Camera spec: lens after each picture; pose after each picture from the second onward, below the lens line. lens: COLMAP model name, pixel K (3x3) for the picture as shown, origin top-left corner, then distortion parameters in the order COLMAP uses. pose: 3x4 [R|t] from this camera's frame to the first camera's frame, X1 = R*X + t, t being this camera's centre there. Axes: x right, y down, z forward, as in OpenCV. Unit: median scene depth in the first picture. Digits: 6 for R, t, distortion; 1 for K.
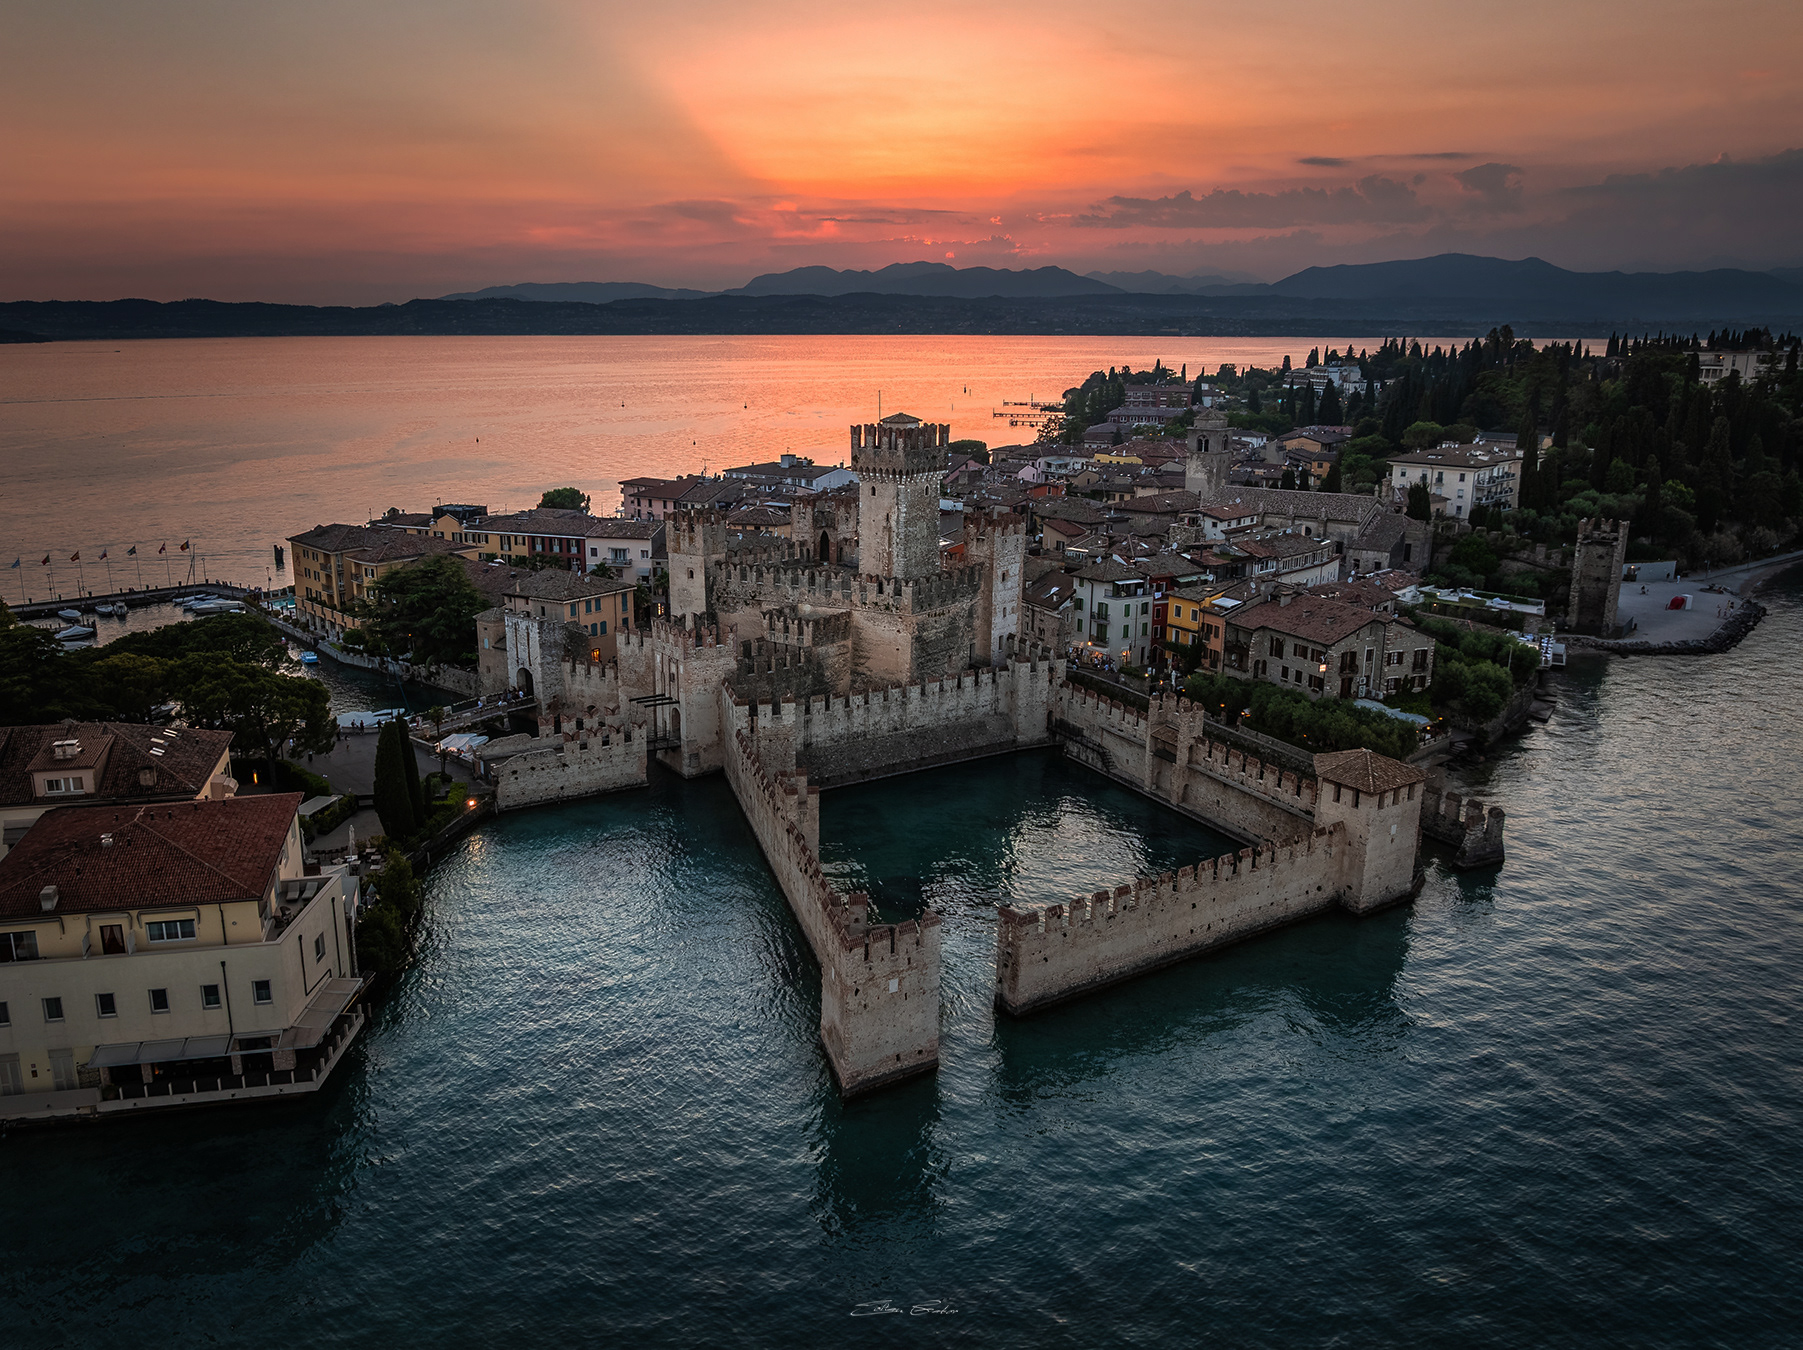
lens RADIAL K [[1400.7, 0, 824.0], [0, 1400.7, 672.9], [0, 0, 1]] dist [-0.006147, -0.010007]
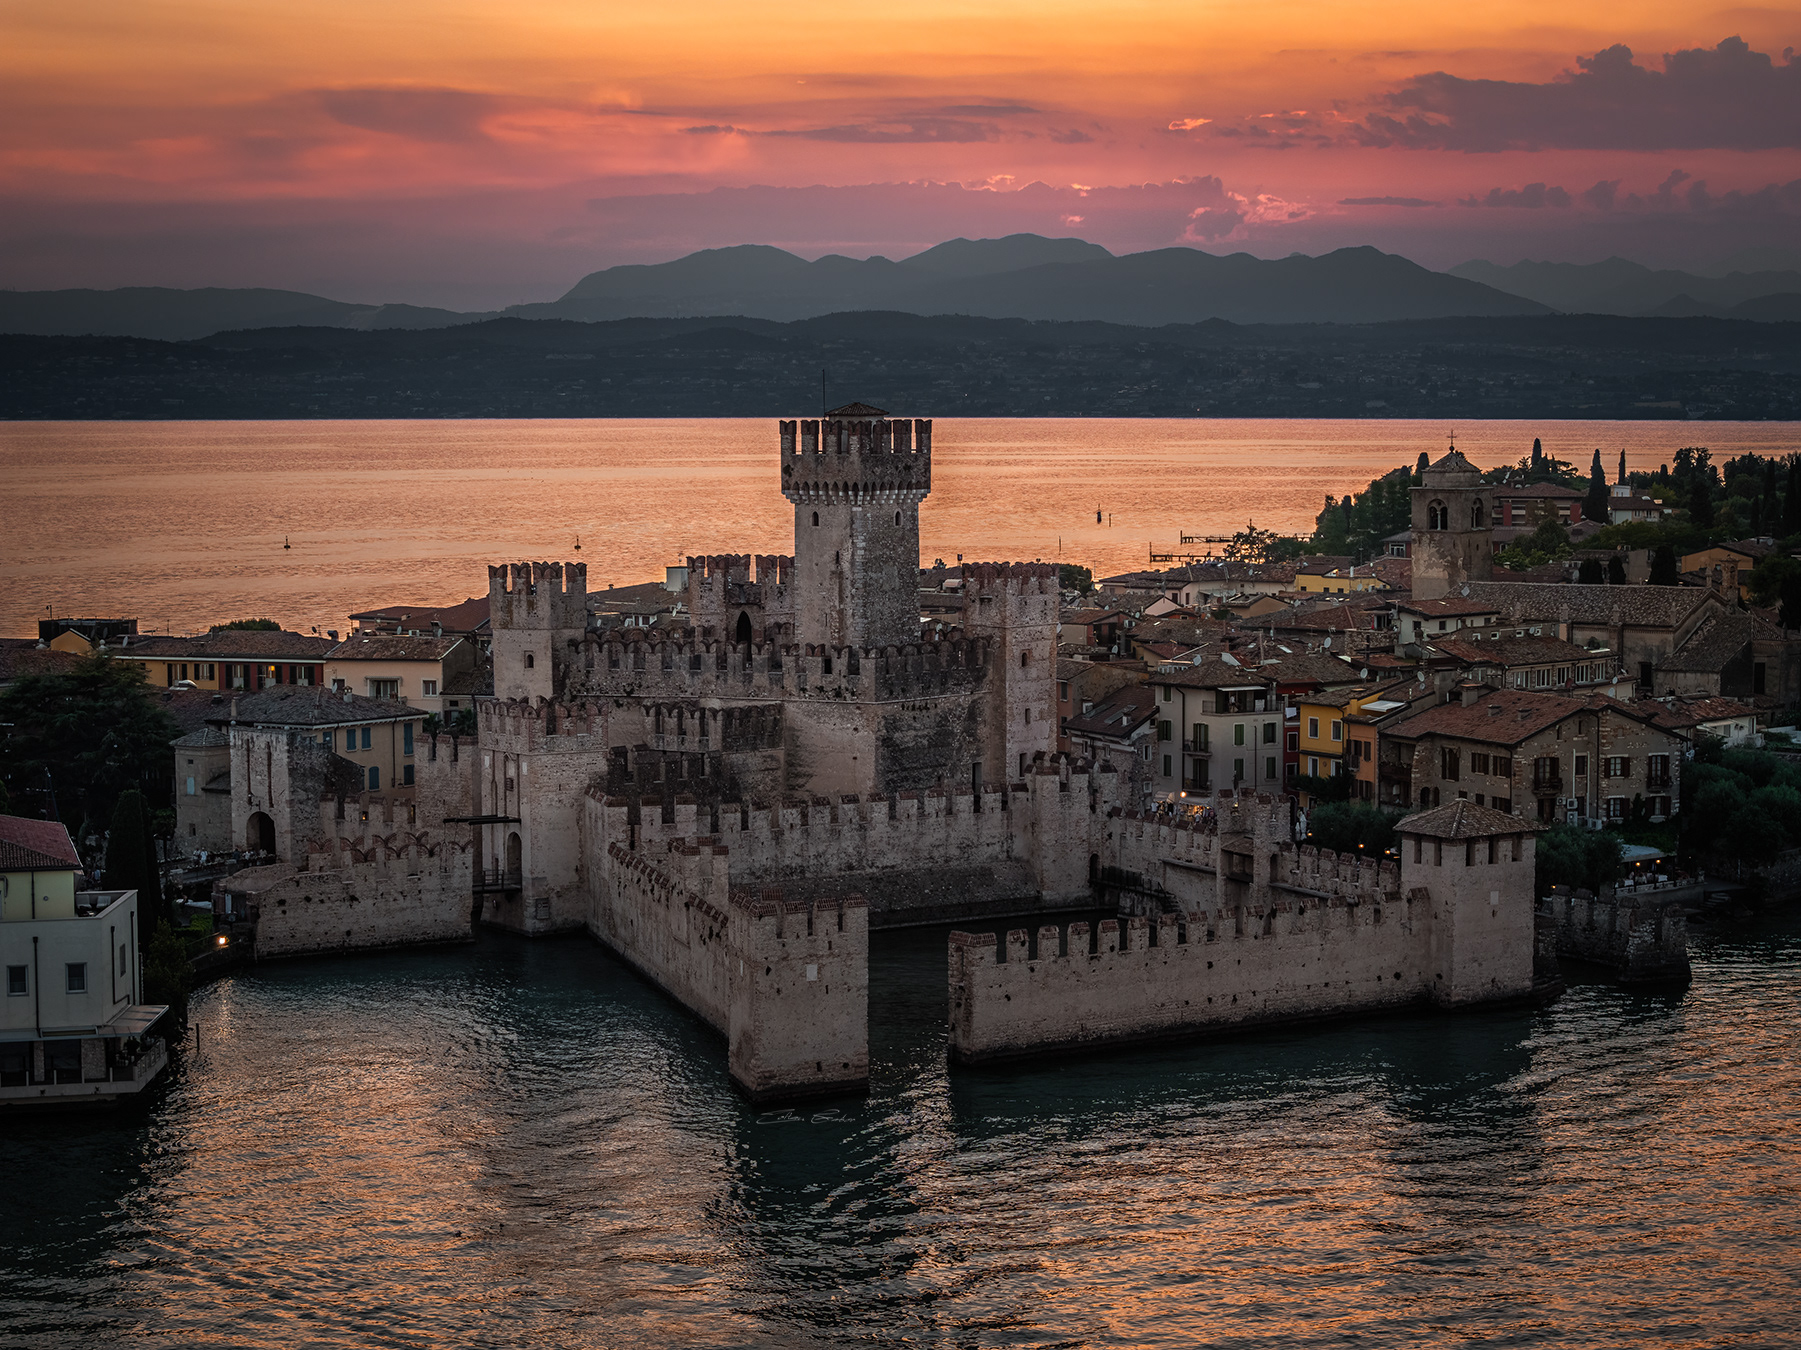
lens RADIAL K [[3820.5, 0, 963.1], [0, 3820.5, 713.3], [0, 0, 1]] dist [-0.088696, 0.532182]
pose [[0.998739, -0.005369, 0.049916, 0.014616], [0.013338, 0.986911, -0.160712, 0.246181], [-0.048400, 0.161175, 0.985738, -0.741850]]
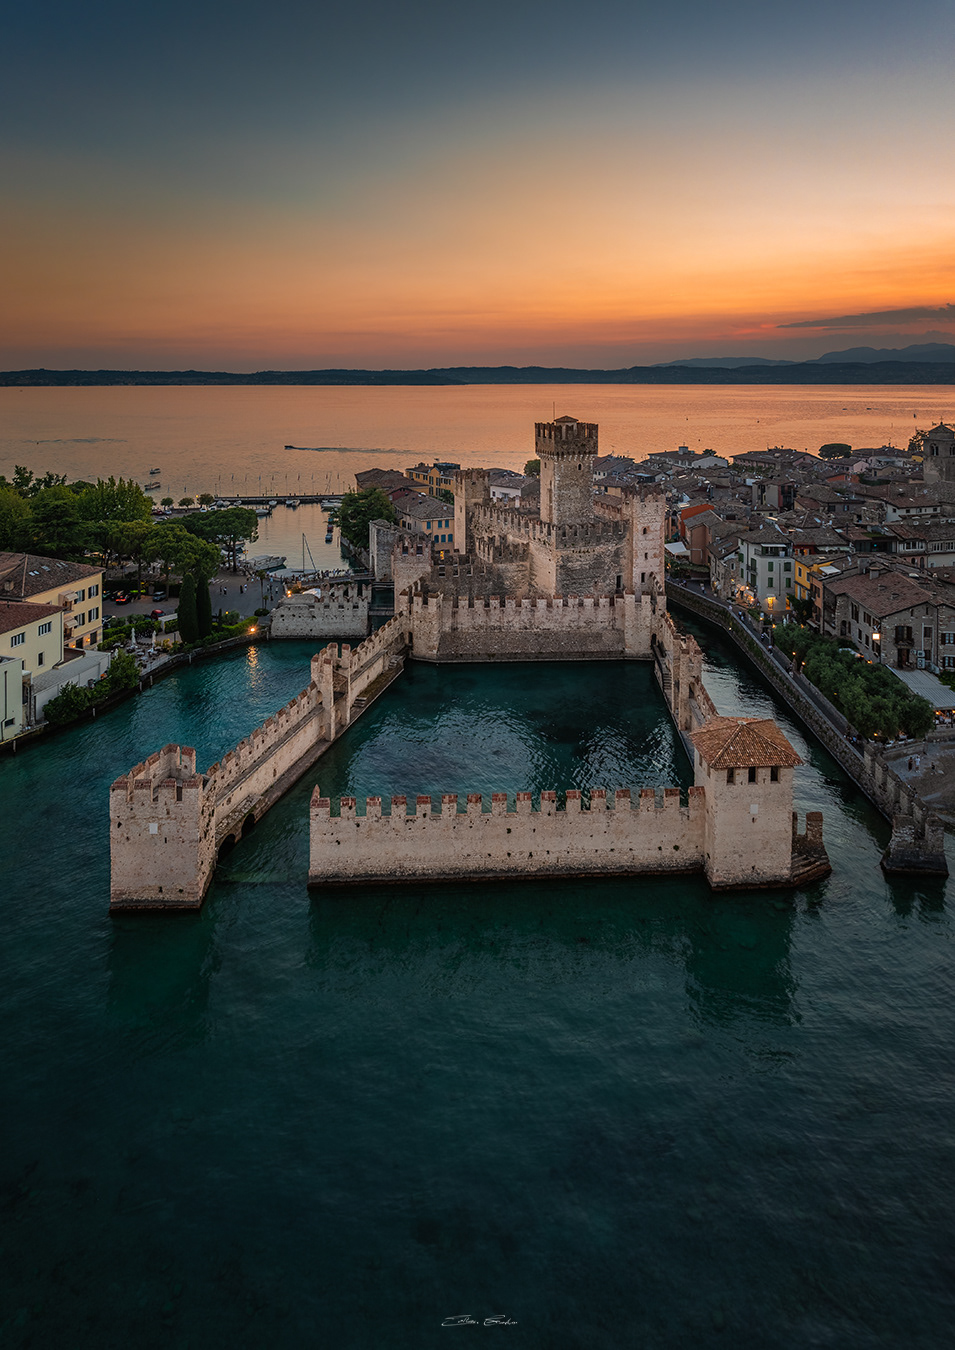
lens RADIAL K [[720.6, 0, 460.0], [0, 720.6, 385.0], [0, 0, 1]] dist [-0.014006, -0.000487]
pose [[0.866139, 0.005797, -0.499770, 0.349470], [-0.122687, 0.971805, -0.201352, -0.044672], [0.484512, 0.235714, 0.842429, 0.265729]]
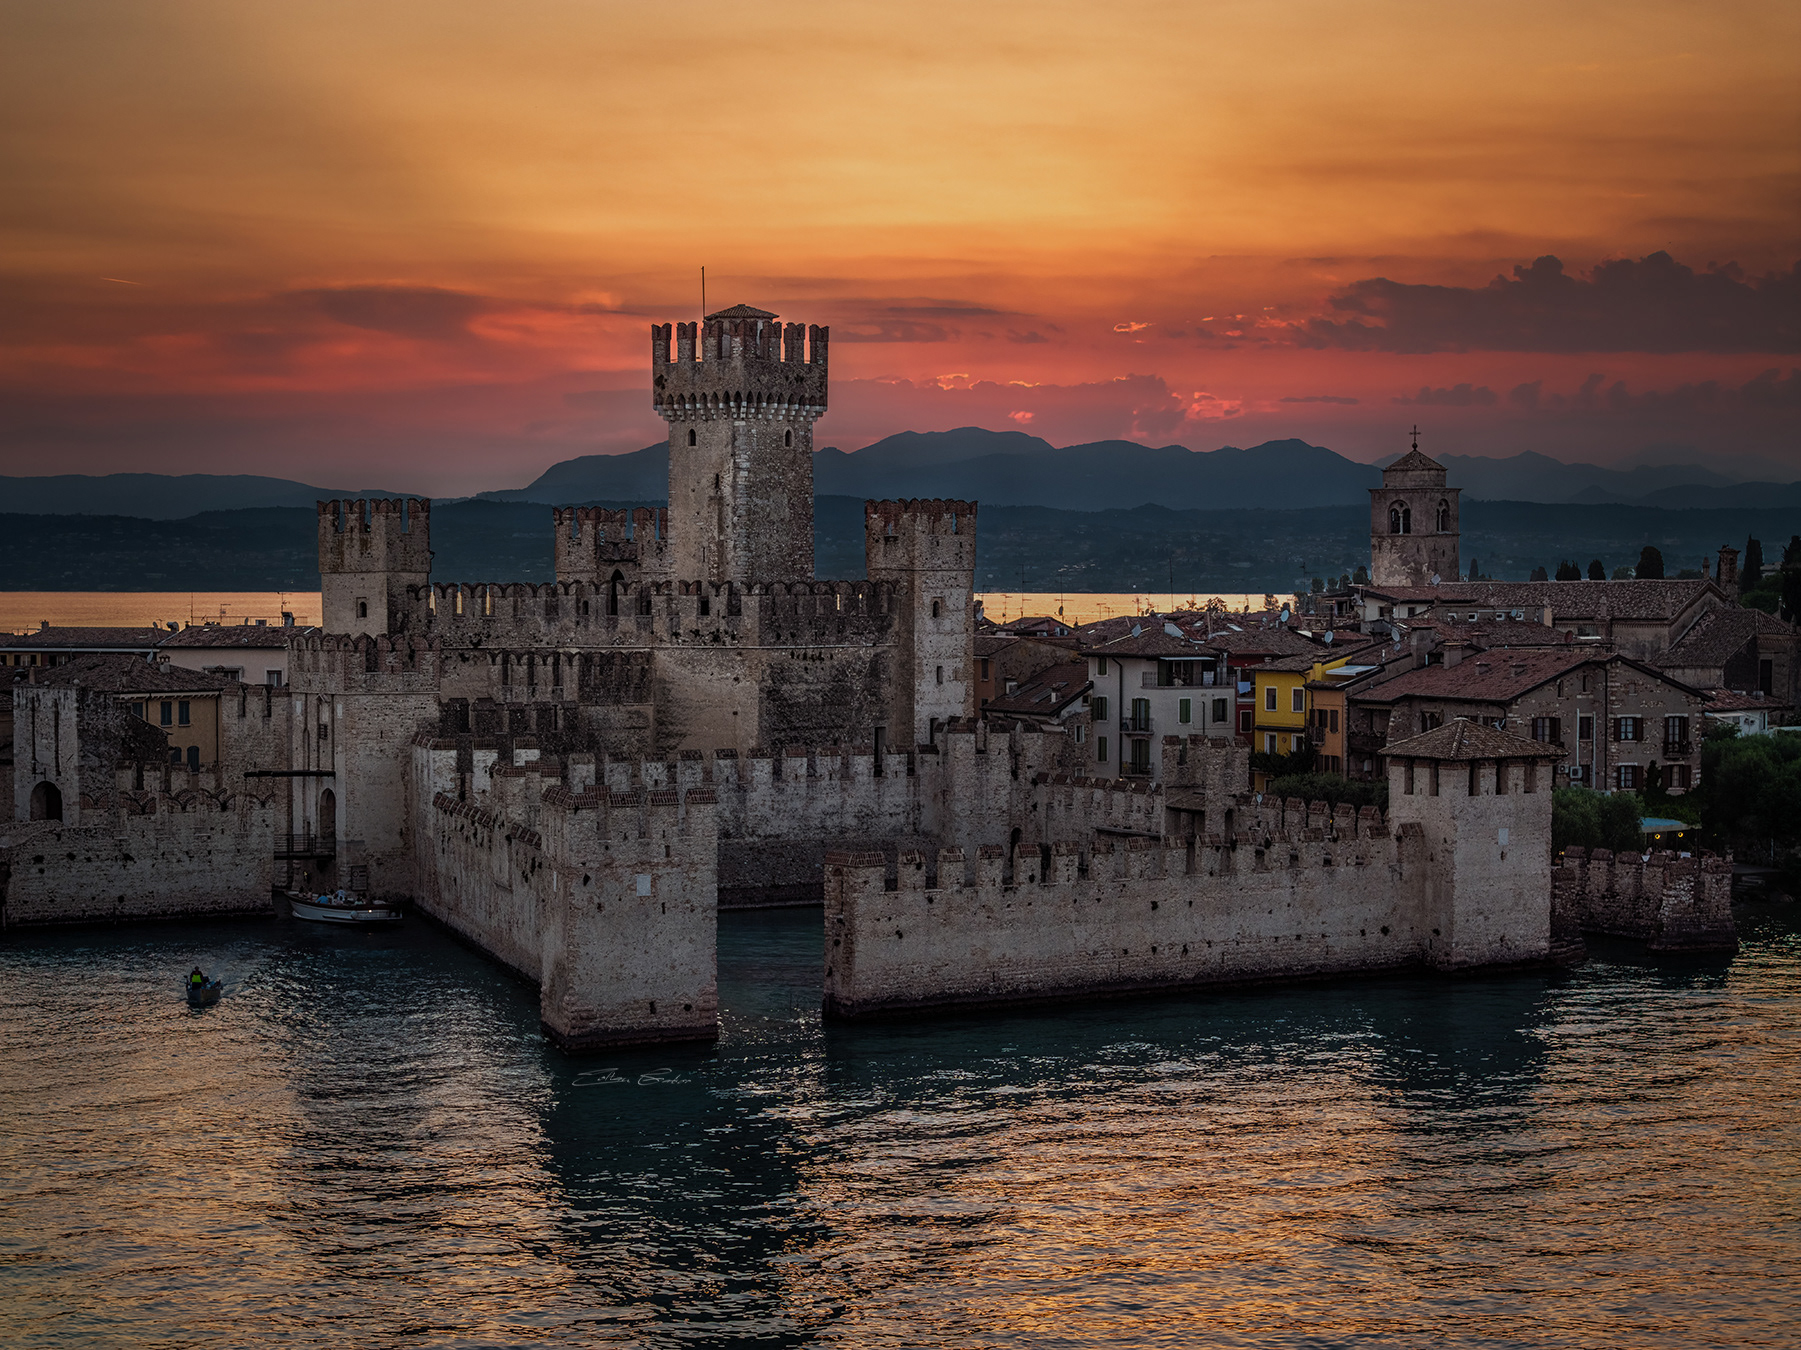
lens RADIAL K [[3627.1, 0, 900.5], [0, 3627.1, 675.0], [0, 0, 1]] dist [-0.121284, 0.815116]
pose [[0.998886, 0.000951, 0.047182, 0.050167], [0.009356, 0.975961, -0.217746, 0.278957], [-0.046255, 0.217944, 0.974864, -0.395210]]
